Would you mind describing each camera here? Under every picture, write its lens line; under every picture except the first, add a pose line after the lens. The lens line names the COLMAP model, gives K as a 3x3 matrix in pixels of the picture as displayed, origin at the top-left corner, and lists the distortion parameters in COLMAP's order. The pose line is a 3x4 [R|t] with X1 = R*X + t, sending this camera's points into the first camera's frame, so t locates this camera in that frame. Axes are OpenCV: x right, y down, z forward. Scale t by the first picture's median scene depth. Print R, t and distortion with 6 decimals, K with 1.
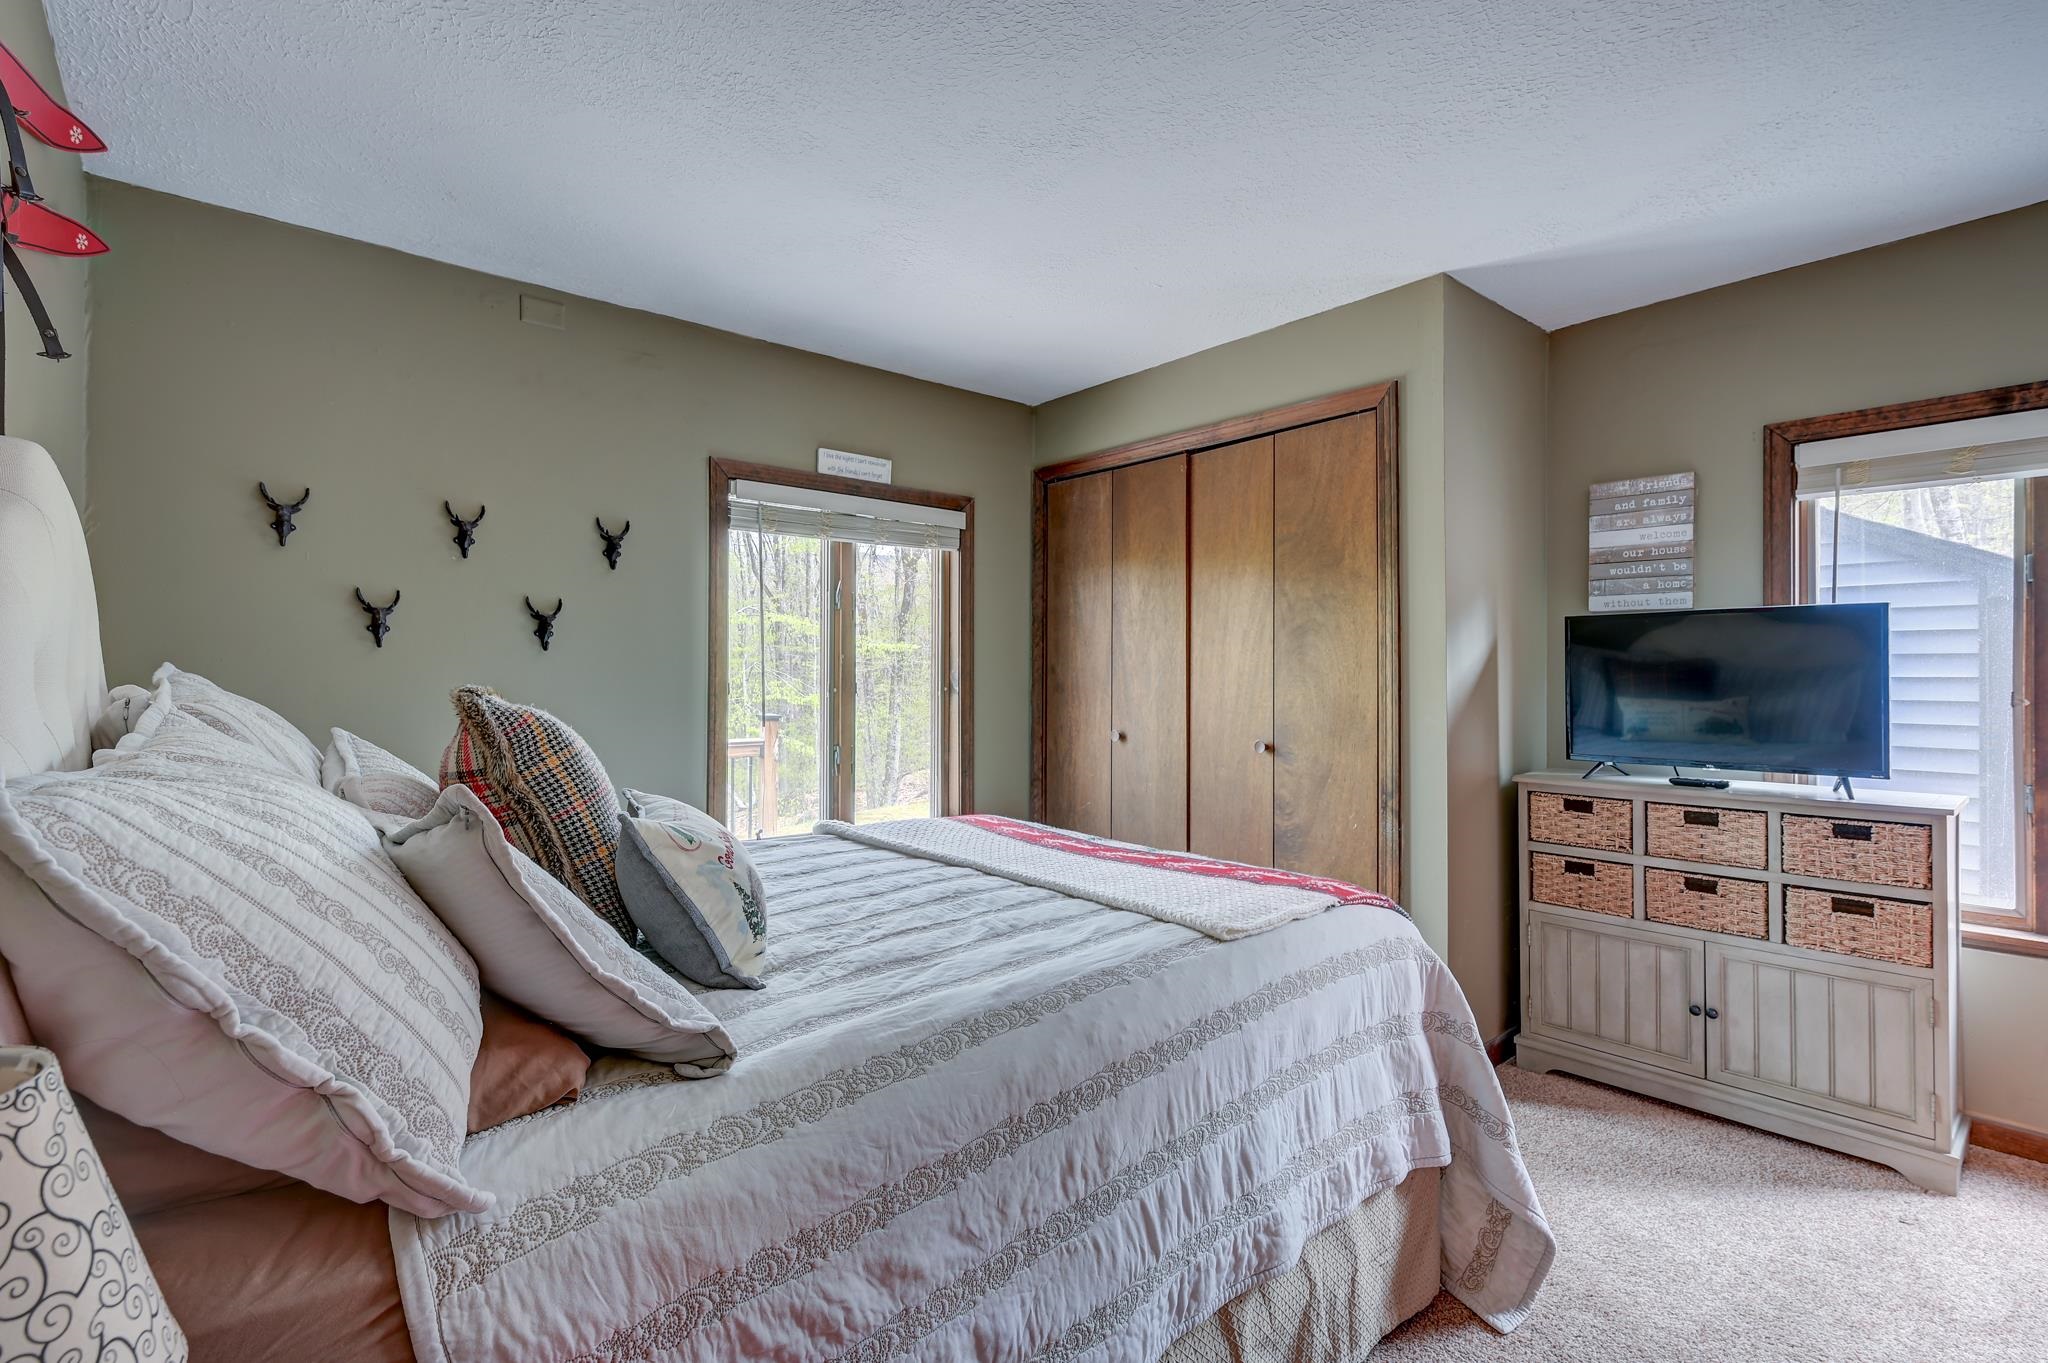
lens RADIAL K [[960.0, 0, 1026.1], [0, 960.0, 675.9], [0, 0, 1]] dist [-0.000426, -0.000157]
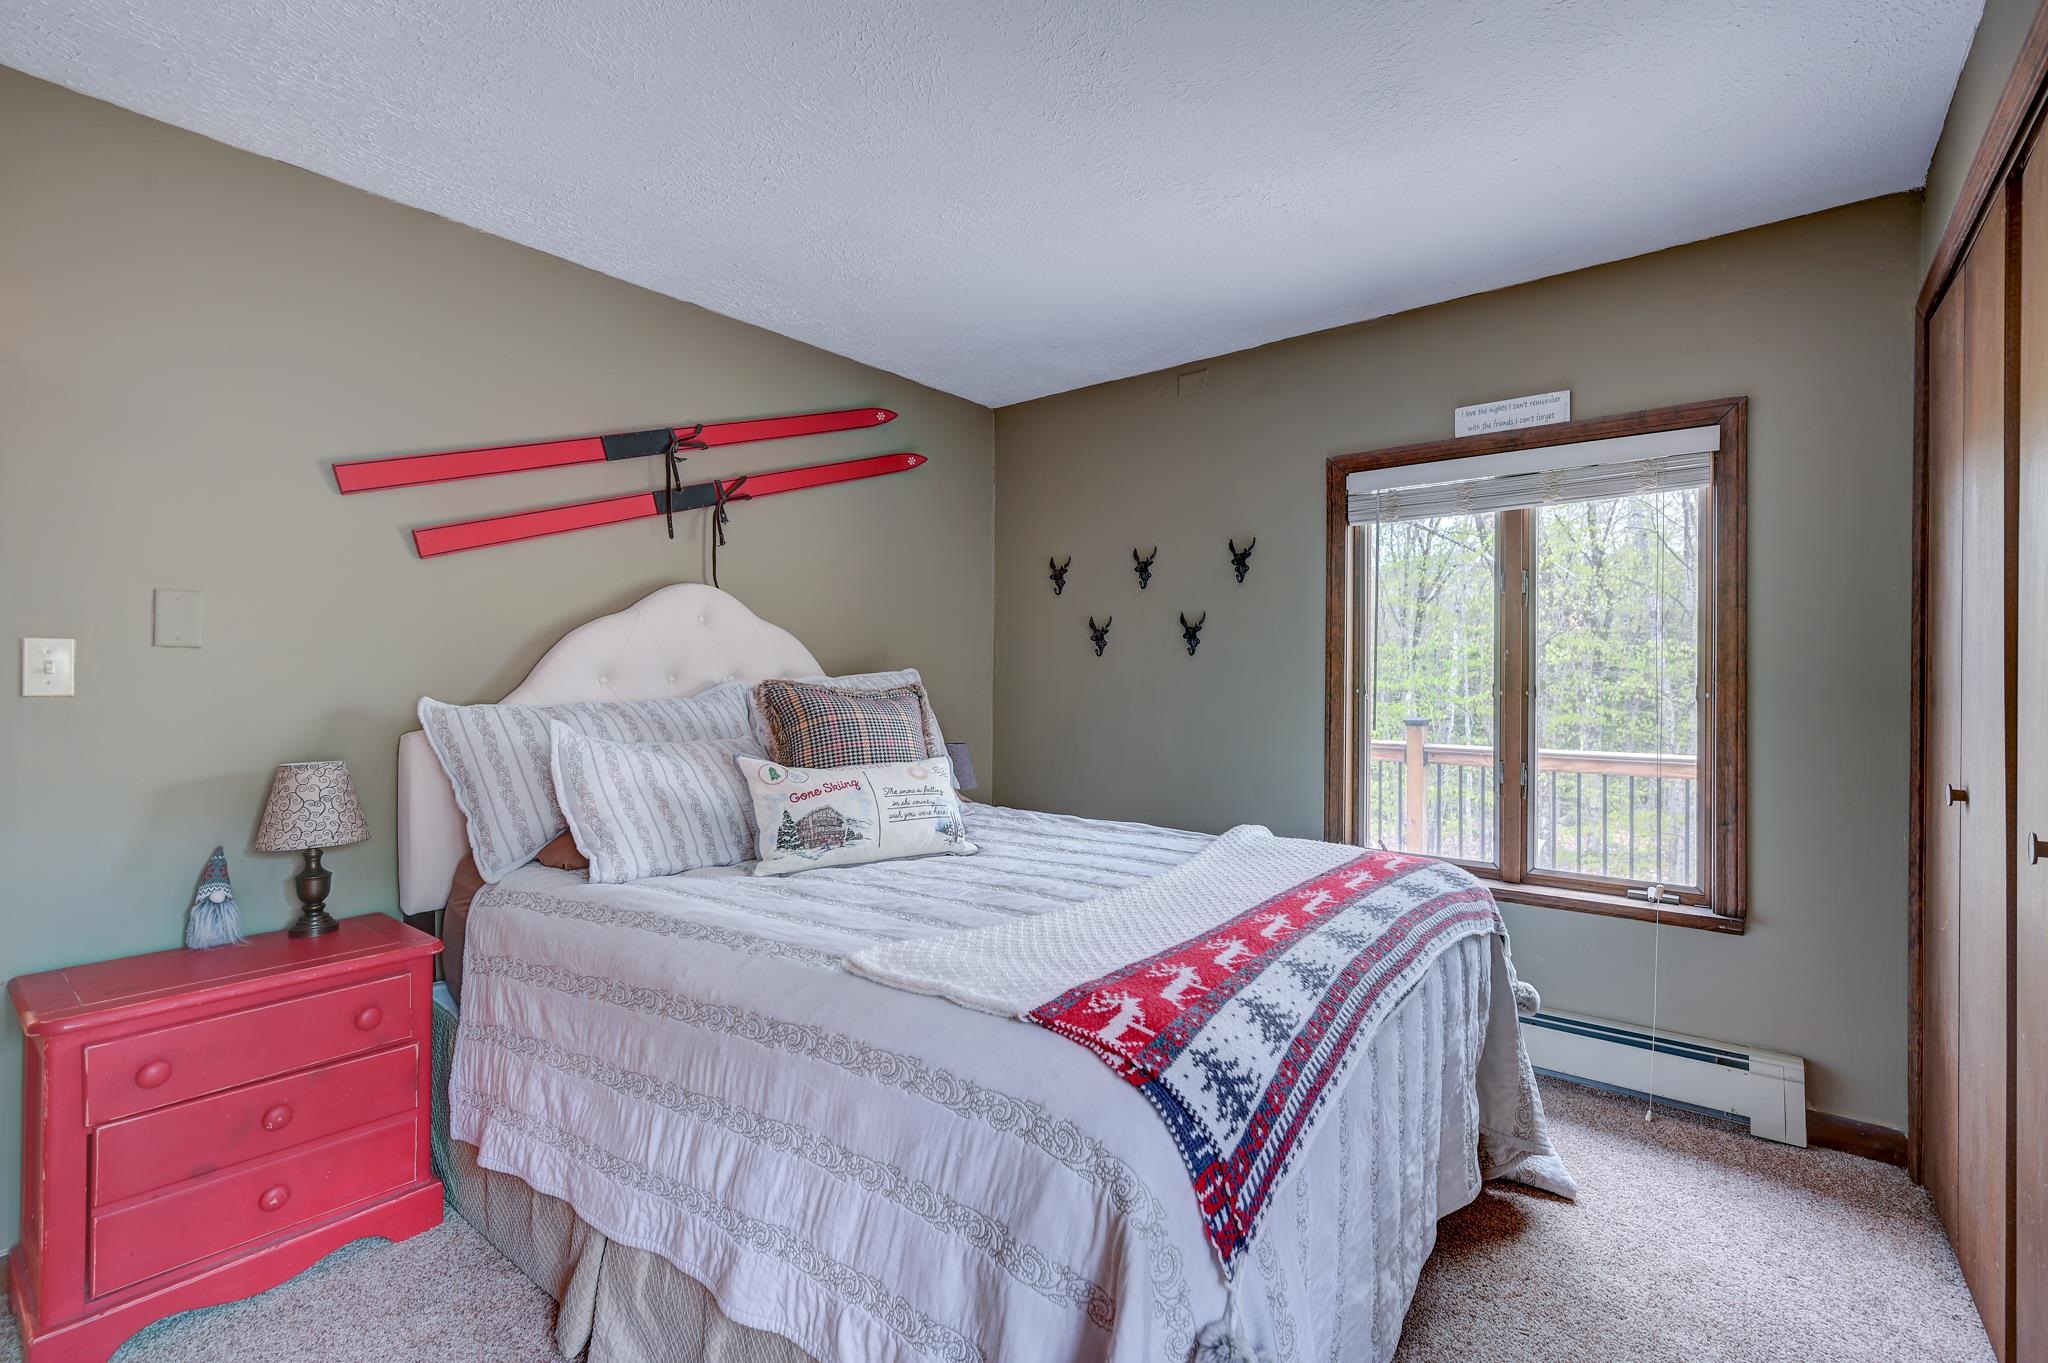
lens RADIAL K [[919.5, 0, 1028.1], [0, 919.5, 673.4], [0, 0, 1]] dist [0.000183, 0.000635]
pose [[0.183029, -0.000986, -0.983107, 0.547078], [0.000442, 0.999999, -0.000921, -0.001812], [0.983107, -0.000266, 0.183029, 0.503507]]
